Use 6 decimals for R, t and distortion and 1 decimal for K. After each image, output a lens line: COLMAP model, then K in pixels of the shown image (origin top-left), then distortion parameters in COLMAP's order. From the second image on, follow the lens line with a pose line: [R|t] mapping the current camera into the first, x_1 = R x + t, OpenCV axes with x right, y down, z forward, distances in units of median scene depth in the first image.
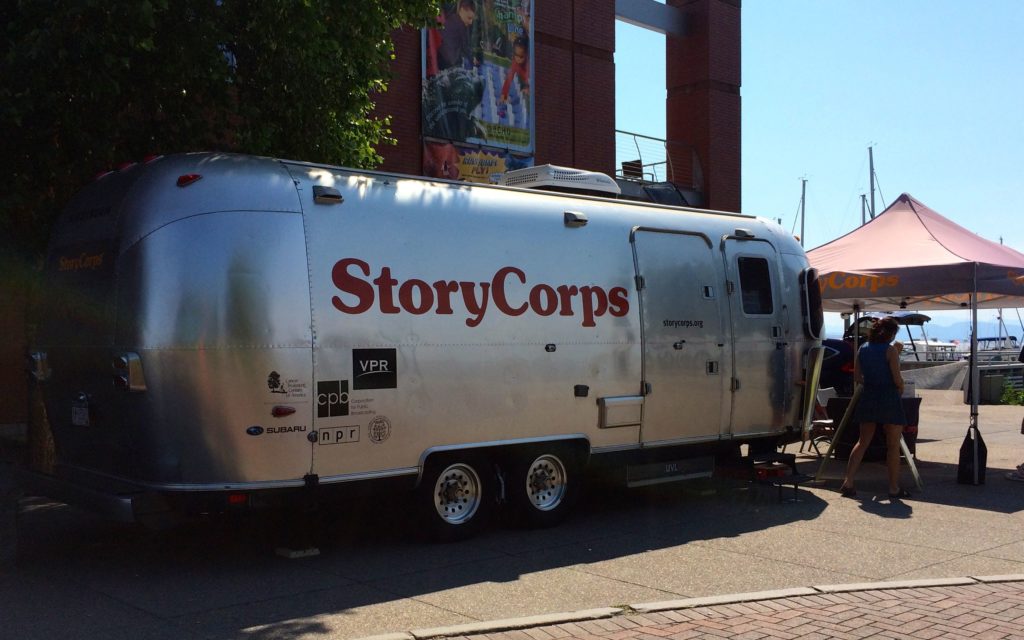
lens RADIAL K [[917.0, 0, 512.0], [0, 917.0, 320.0], [0, 0, 1]] dist [0.041254, -0.004701]
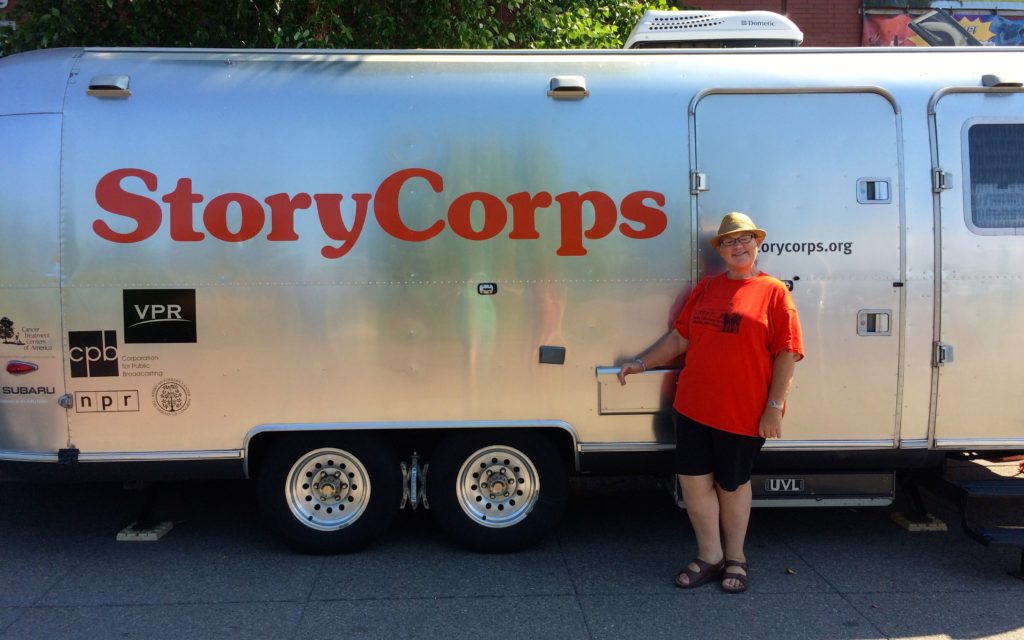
lens RADIAL K [[917.0, 0, 512.0], [0, 917.0, 320.0], [0, 0, 1]] dist [0.041254, -0.004701]
pose [[0.813090, 0.036846, -0.580971, 0.506028], [0.013643, 0.996515, 0.082294, -0.001586], [0.581979, -0.074838, 0.809753, 0.543814]]
